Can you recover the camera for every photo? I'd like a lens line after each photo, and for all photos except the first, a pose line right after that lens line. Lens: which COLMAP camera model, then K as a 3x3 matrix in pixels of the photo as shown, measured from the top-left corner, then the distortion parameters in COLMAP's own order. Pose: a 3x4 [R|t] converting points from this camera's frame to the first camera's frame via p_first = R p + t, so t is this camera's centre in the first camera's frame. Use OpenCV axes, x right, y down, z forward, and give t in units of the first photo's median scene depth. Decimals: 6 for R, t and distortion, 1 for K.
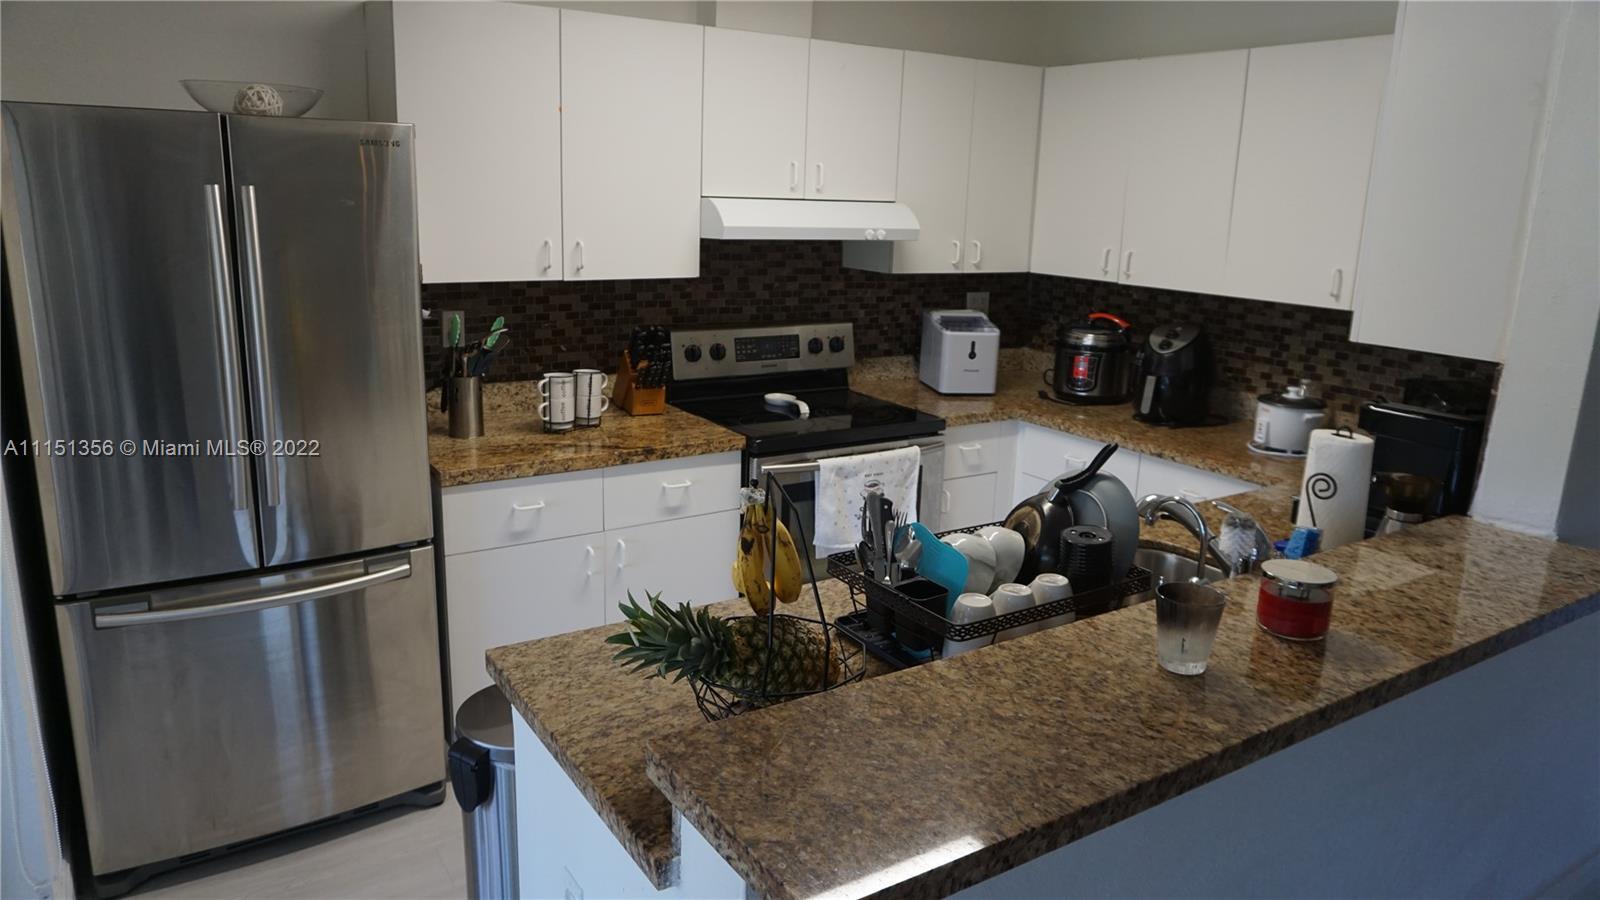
lens RADIAL K [[1072.9, 0, 798.1], [0, 1072.9, 460.7], [0, 0, 1]] dist [-0.047978, 0.040894]
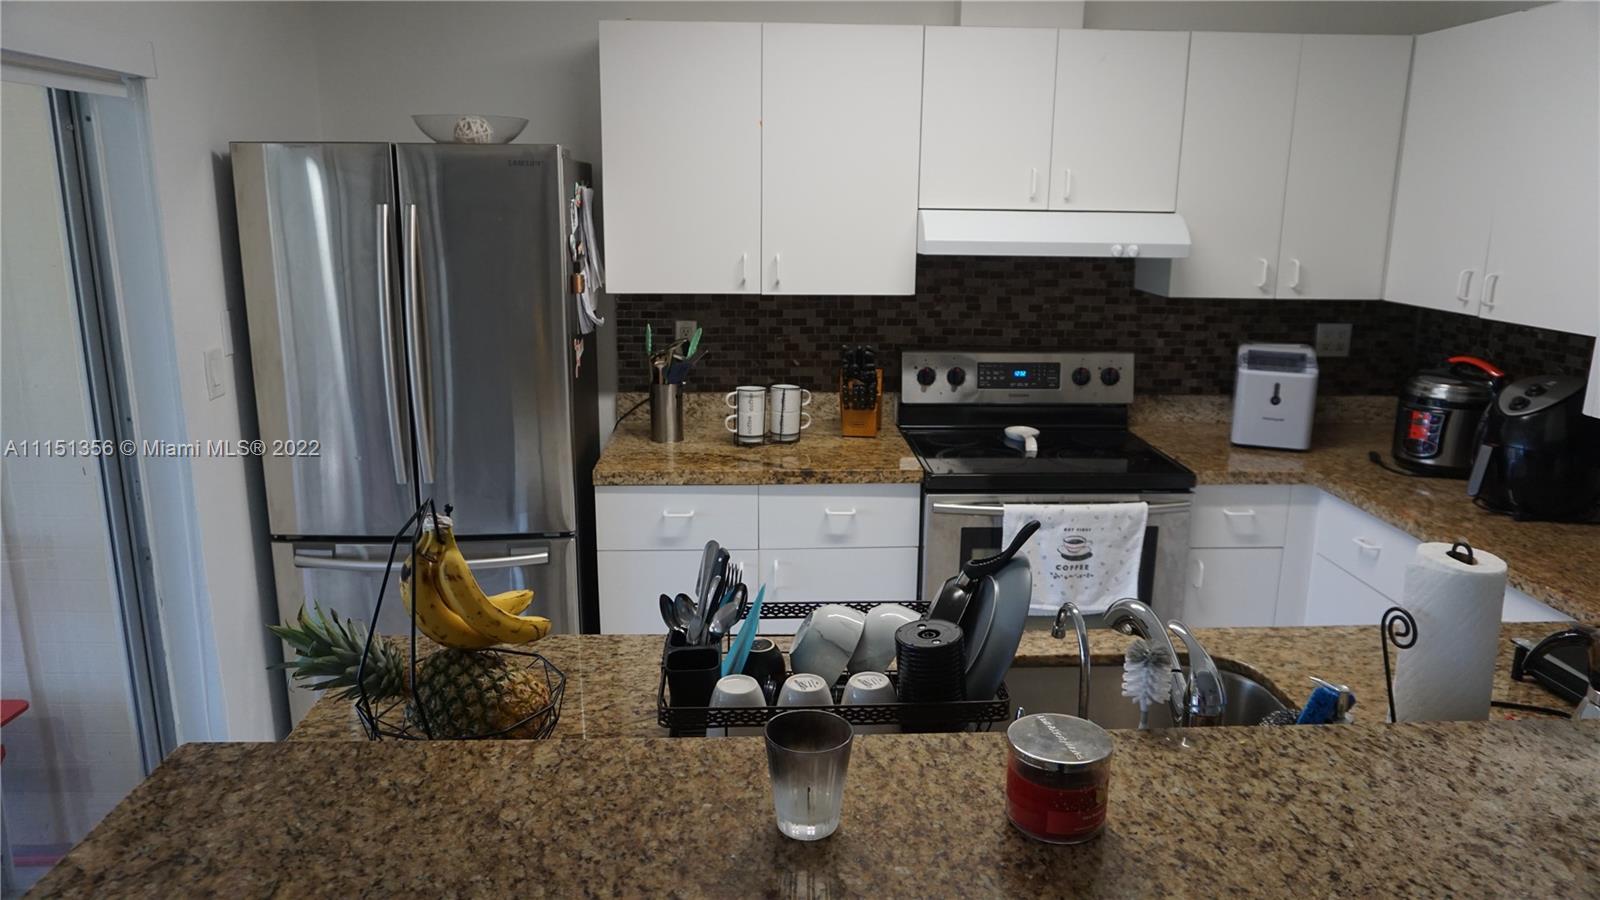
lens RADIAL K [[1072.9, 0, 797.5], [0, 1072.9, 451.1], [0, 0, 1]] dist [-0.047978, 0.040894]
pose [[0.859544, 0.095569, -0.502047, 0.317408], [-0.108020, 0.994139, 0.004304, -0.030359], [0.499516, 0.050532, 0.864830, 0.155860]]
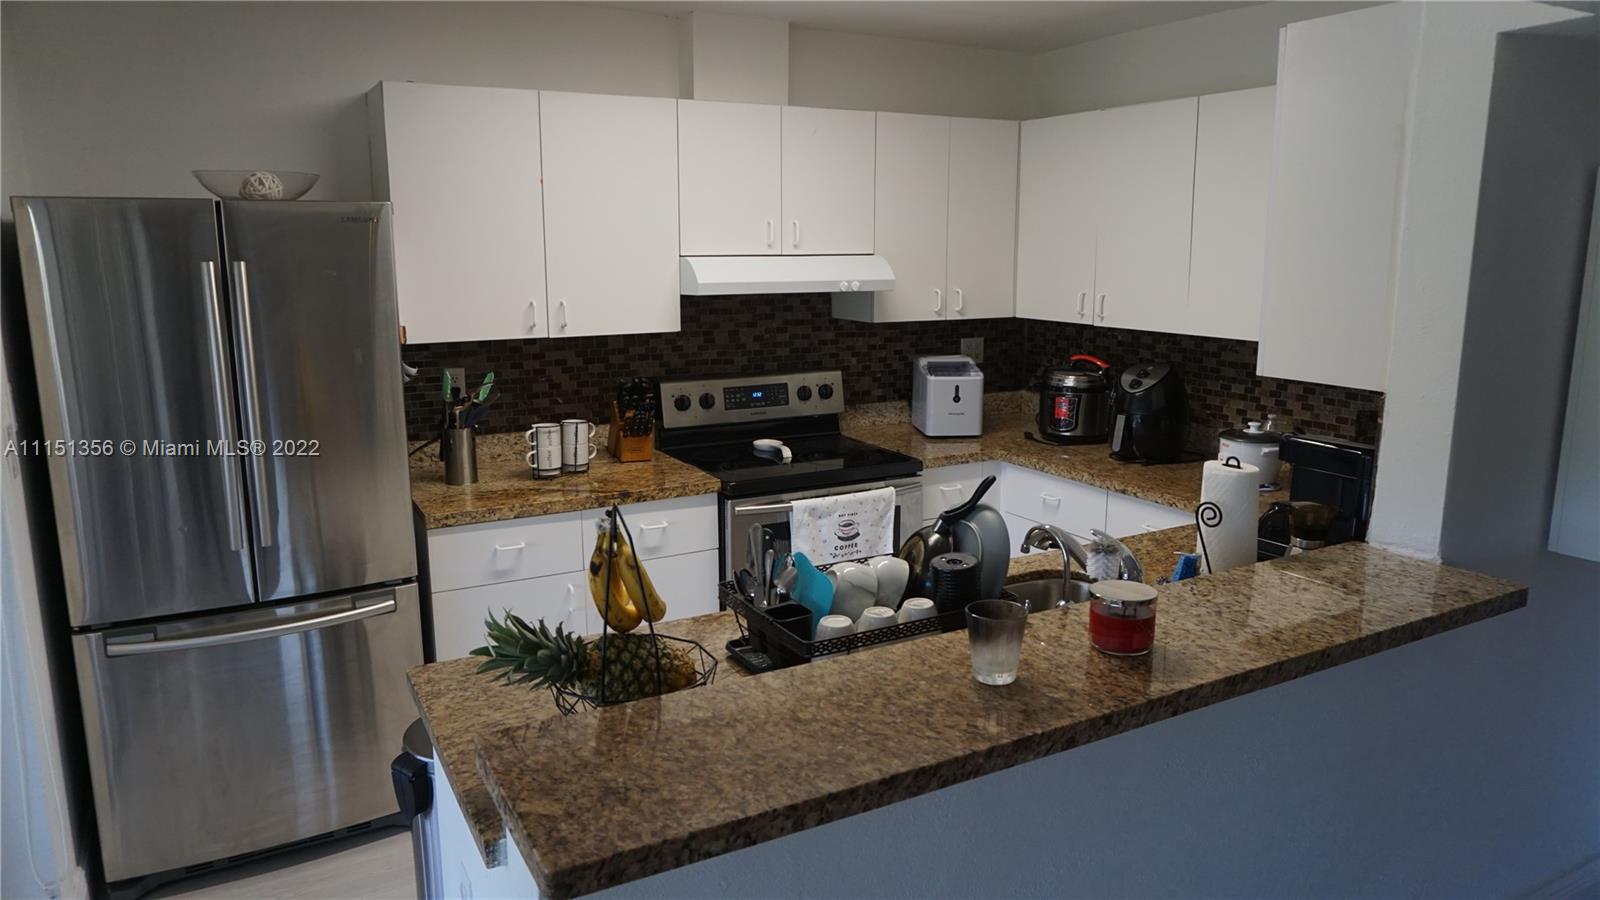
lens RADIAL K [[1072.9, 0, 799.5], [0, 1072.9, 461.4], [0, 0, 1]] dist [-0.047978, 0.040894]
pose [[0.996552, -0.017287, -0.081146, 0.115316], [0.013519, 0.998815, -0.046751, 0.009971], [0.081858, 0.045493, 0.995605, -0.047744]]
